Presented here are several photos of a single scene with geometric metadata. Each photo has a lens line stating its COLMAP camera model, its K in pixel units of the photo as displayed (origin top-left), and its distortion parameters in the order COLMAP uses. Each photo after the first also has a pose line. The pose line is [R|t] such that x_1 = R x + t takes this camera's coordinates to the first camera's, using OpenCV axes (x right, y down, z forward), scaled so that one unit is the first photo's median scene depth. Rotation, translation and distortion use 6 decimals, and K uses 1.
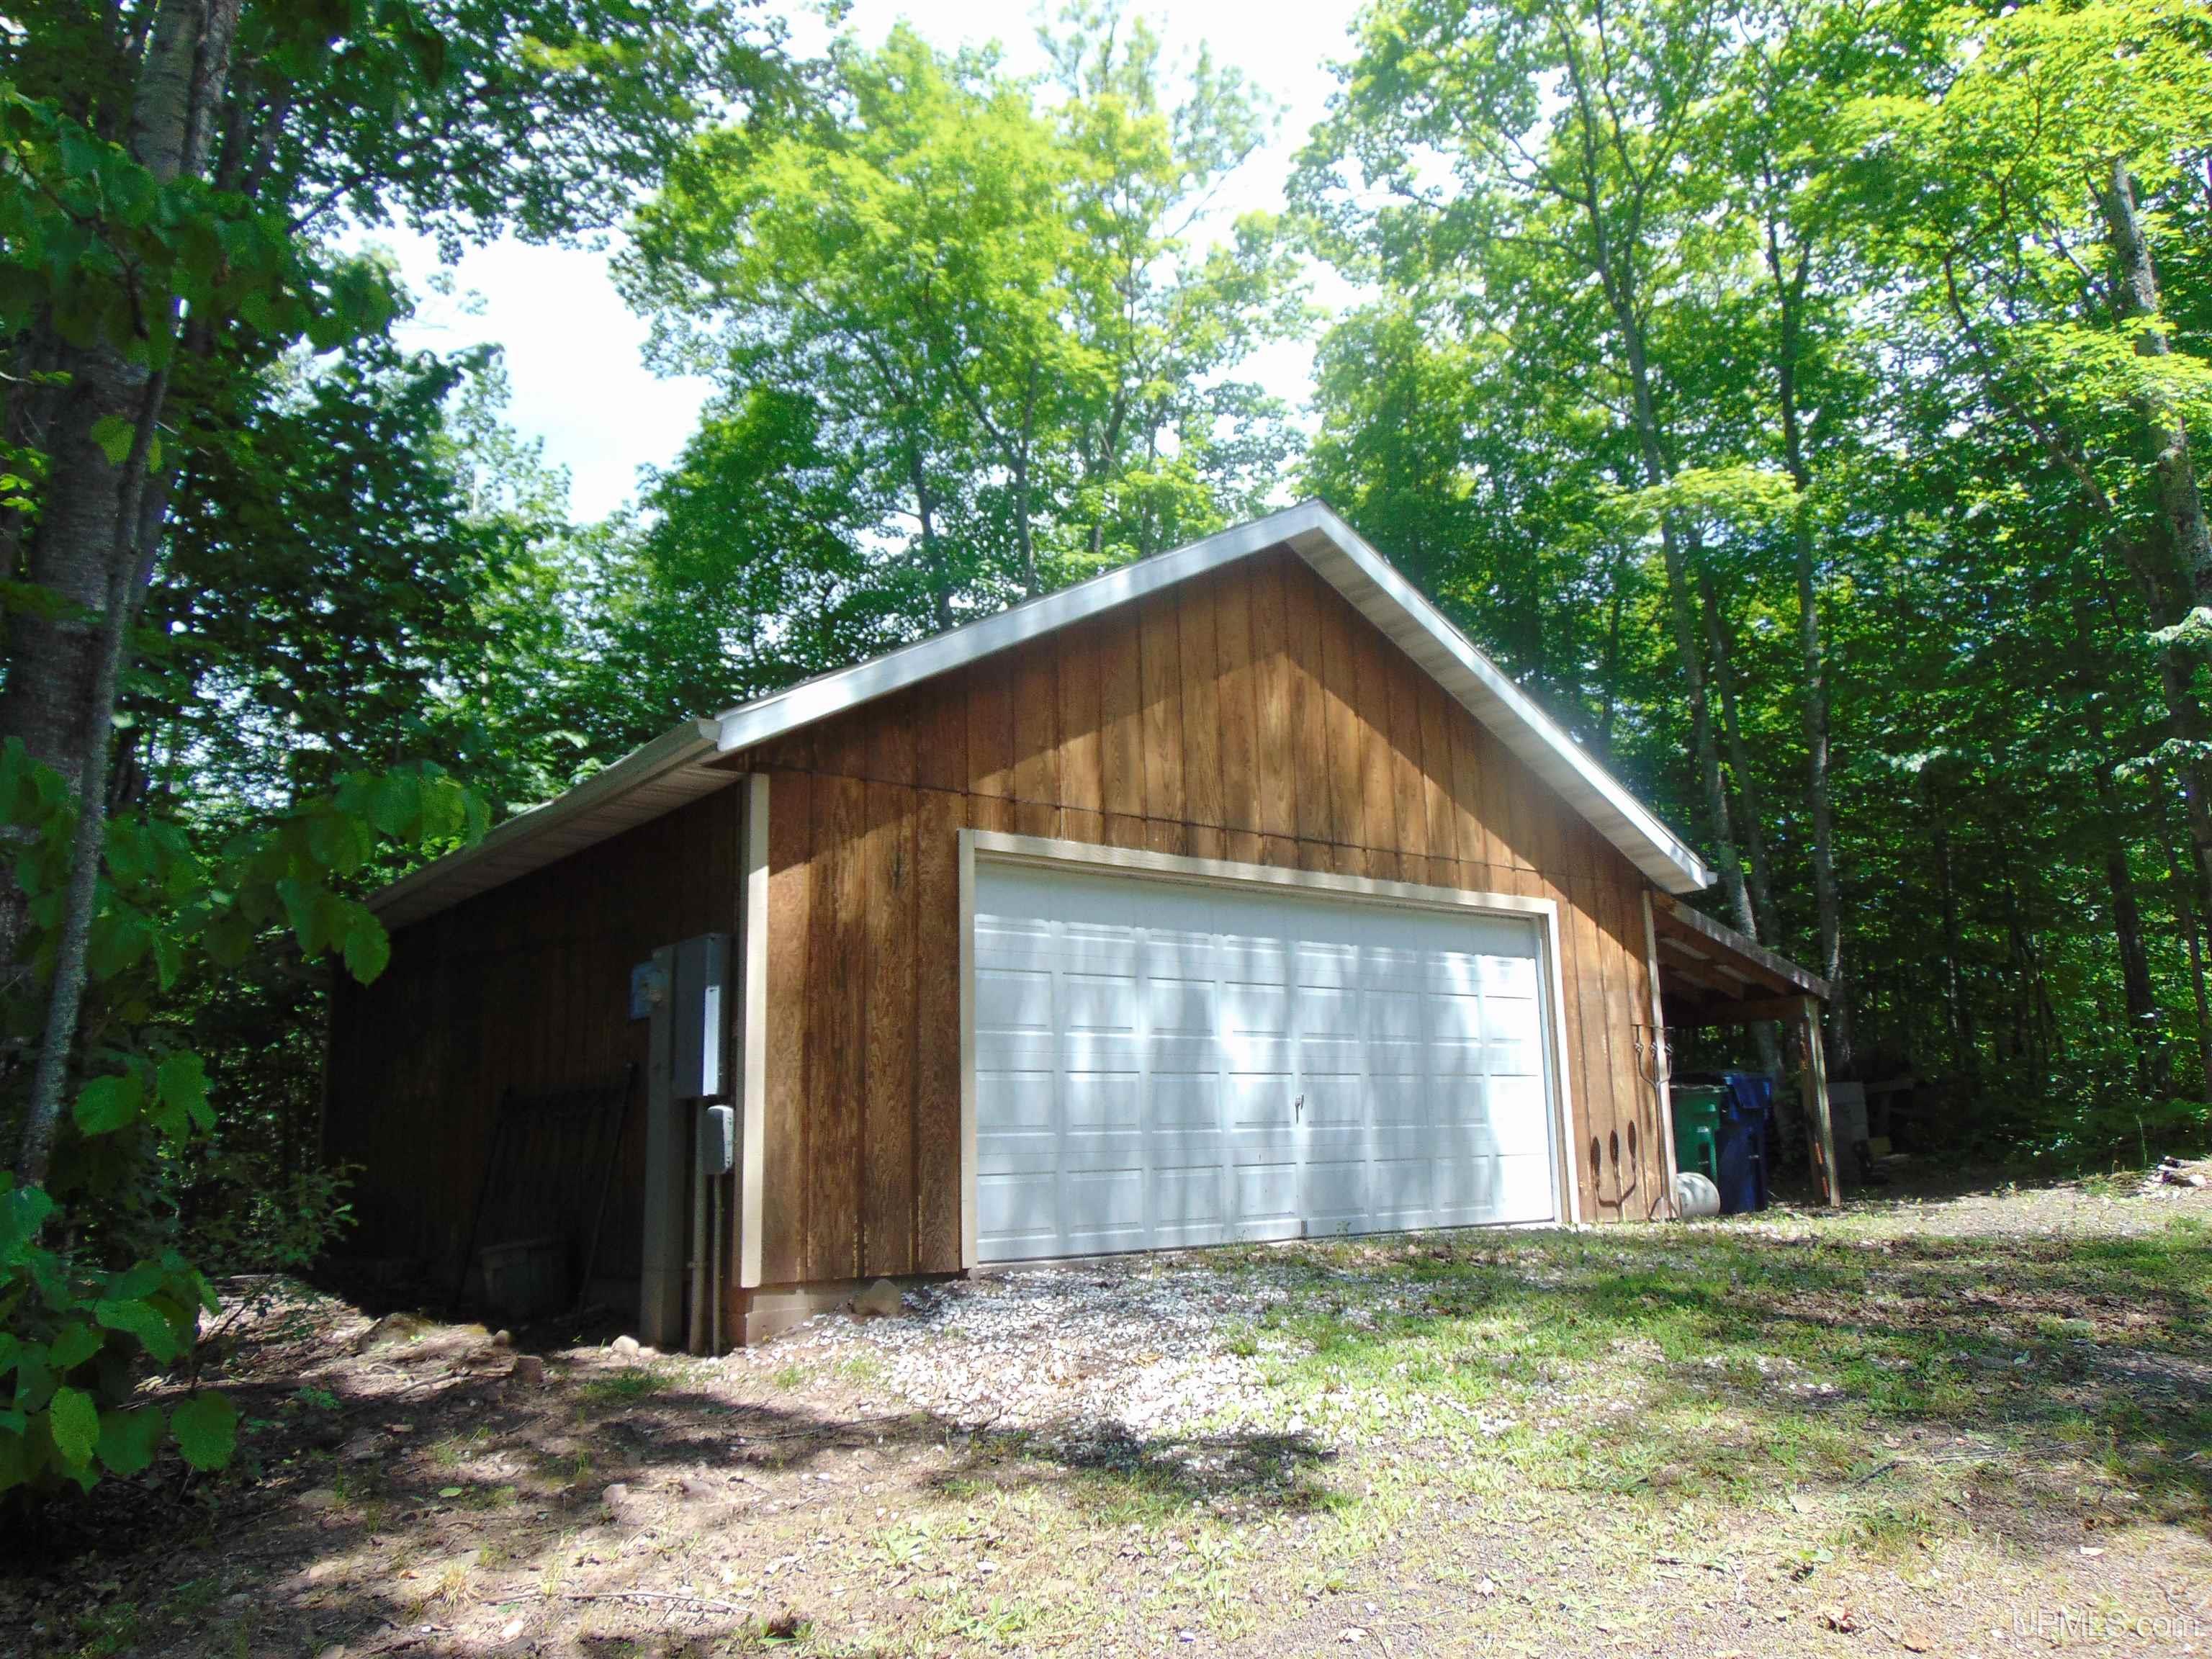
lens RADIAL K [[1623.2, 0, 1106.0], [0, 1623.2, 829.5], [0, 0, 1]] dist [0.006403, 0.000990]
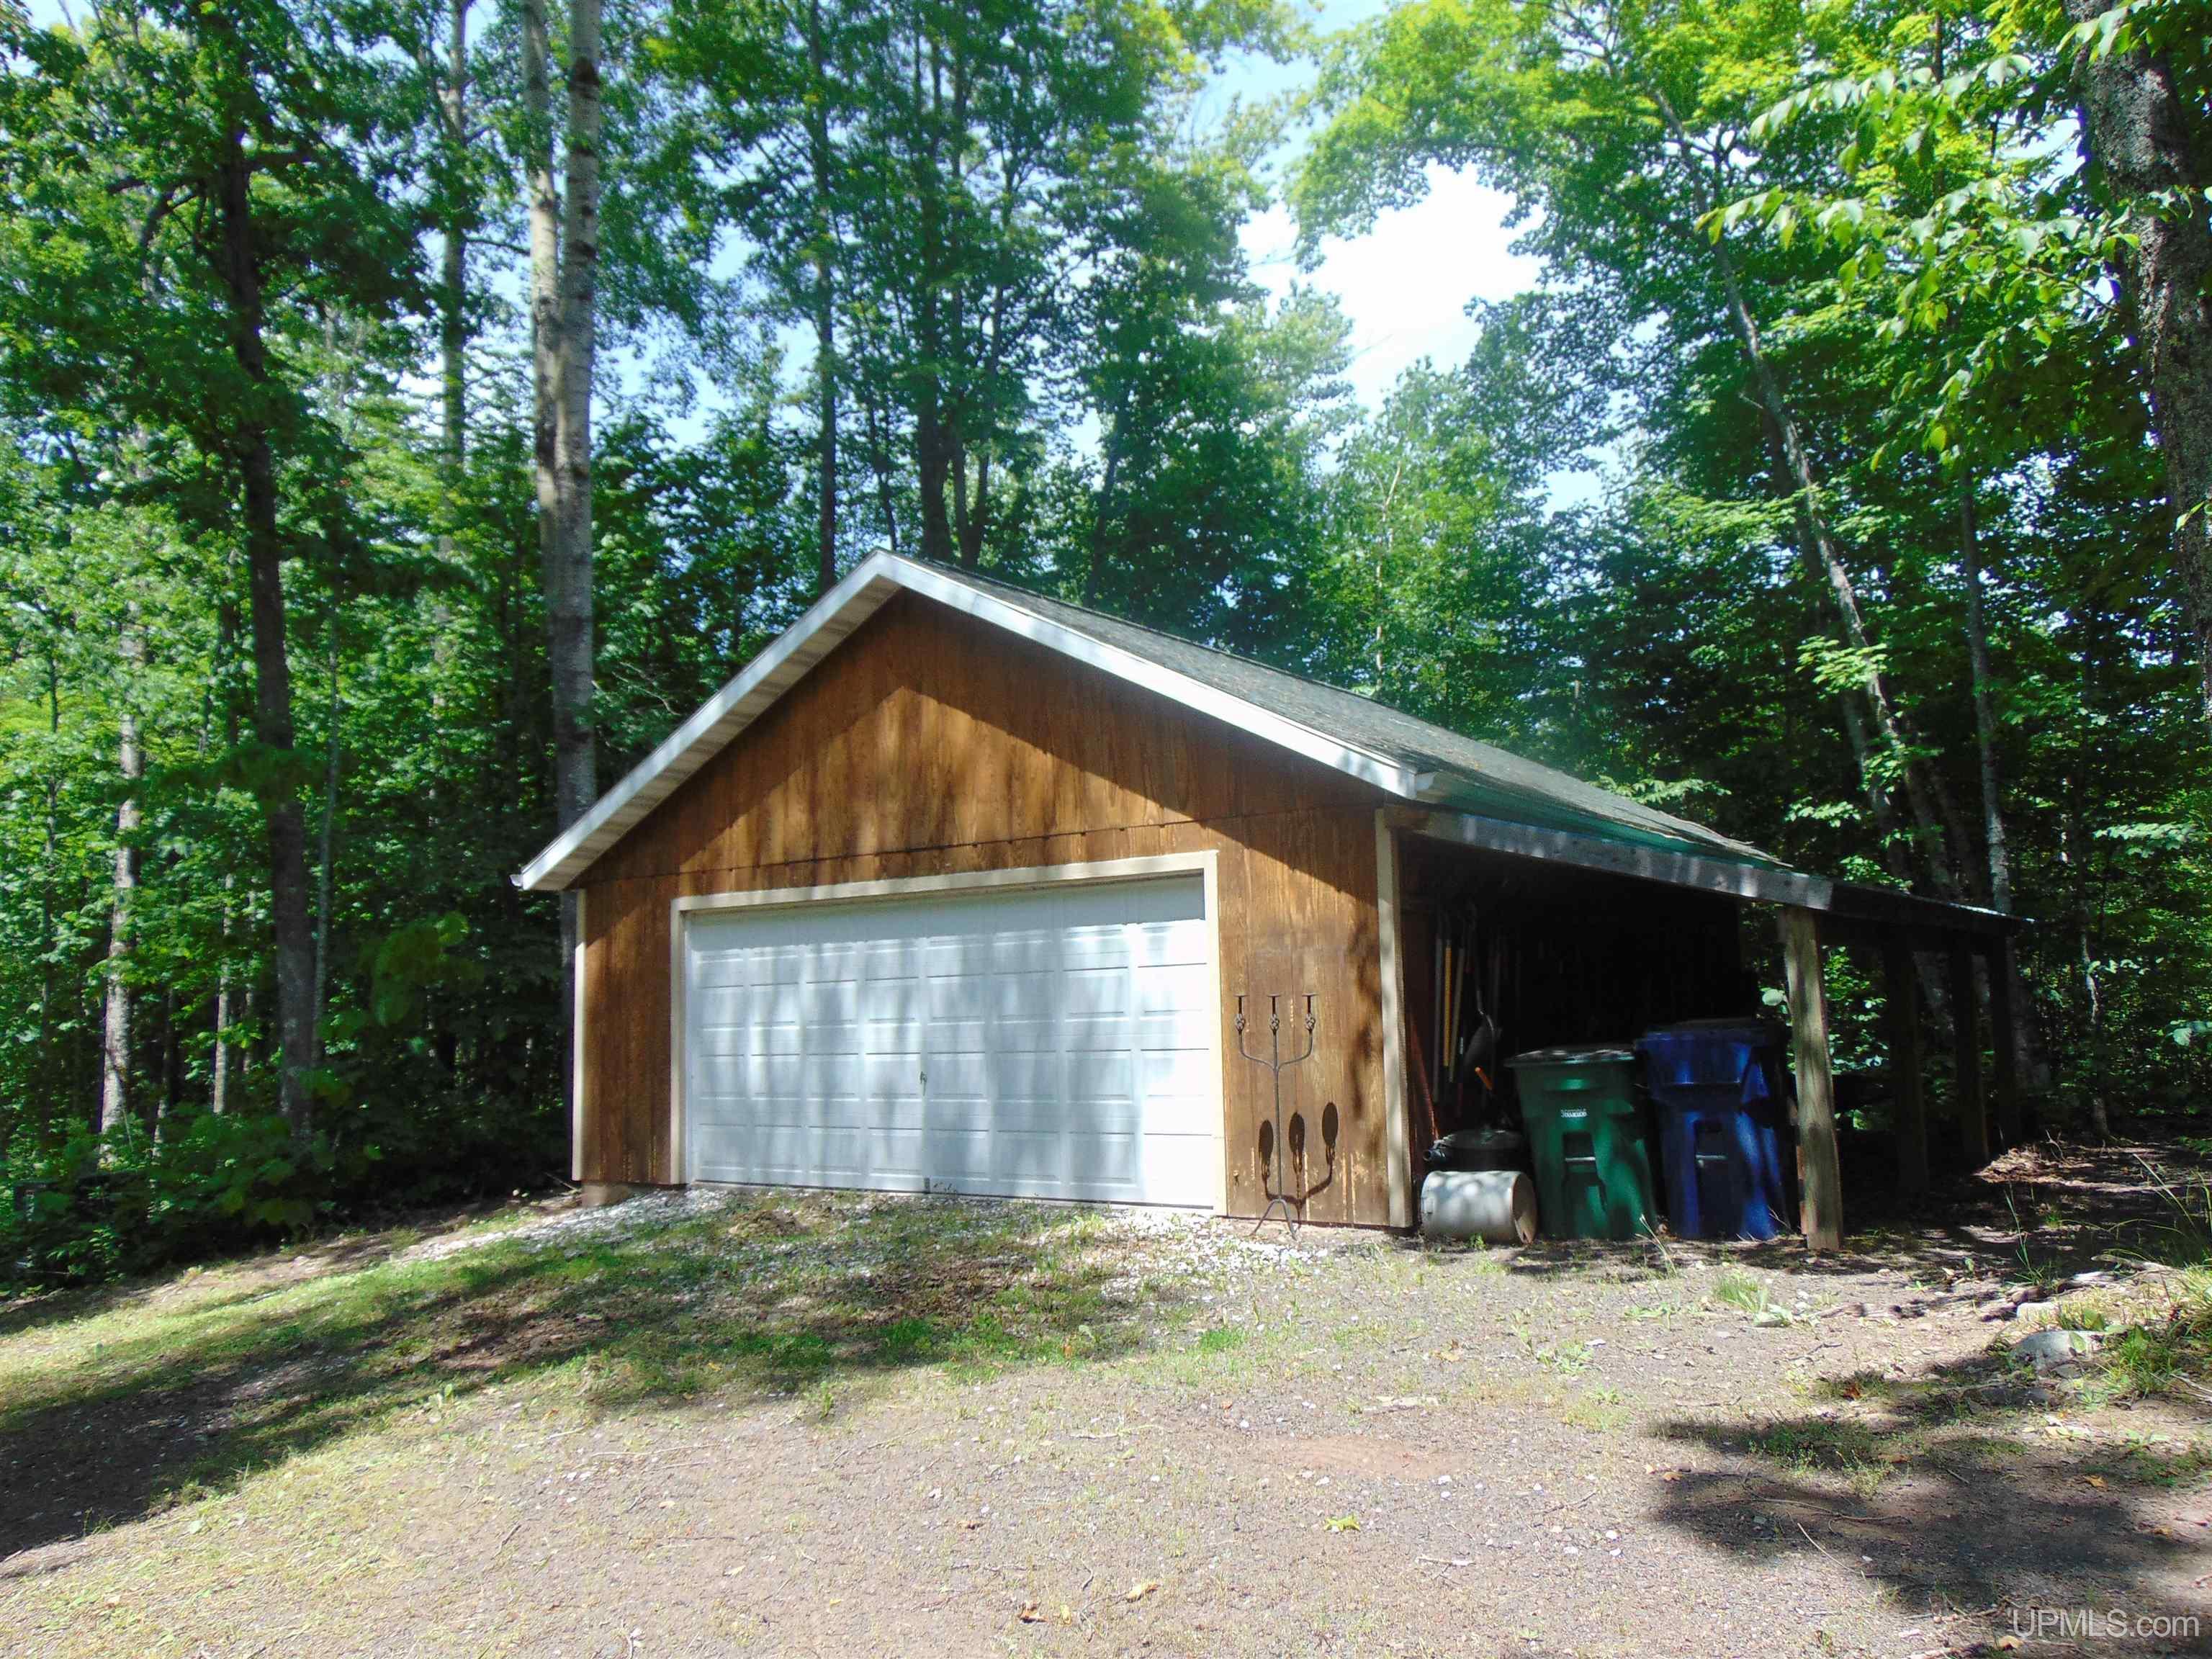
lens RADIAL K [[1623.2, 0, 1106.0], [0, 1623.2, 829.5], [0, 0, 1]] dist [0.006403, 0.000990]
pose [[0.308250, -0.074708, -0.948367, 1.240329], [0.216321, 0.976300, -0.006597, 0.029405], [0.926384, -0.203118, 0.317106, 0.764360]]
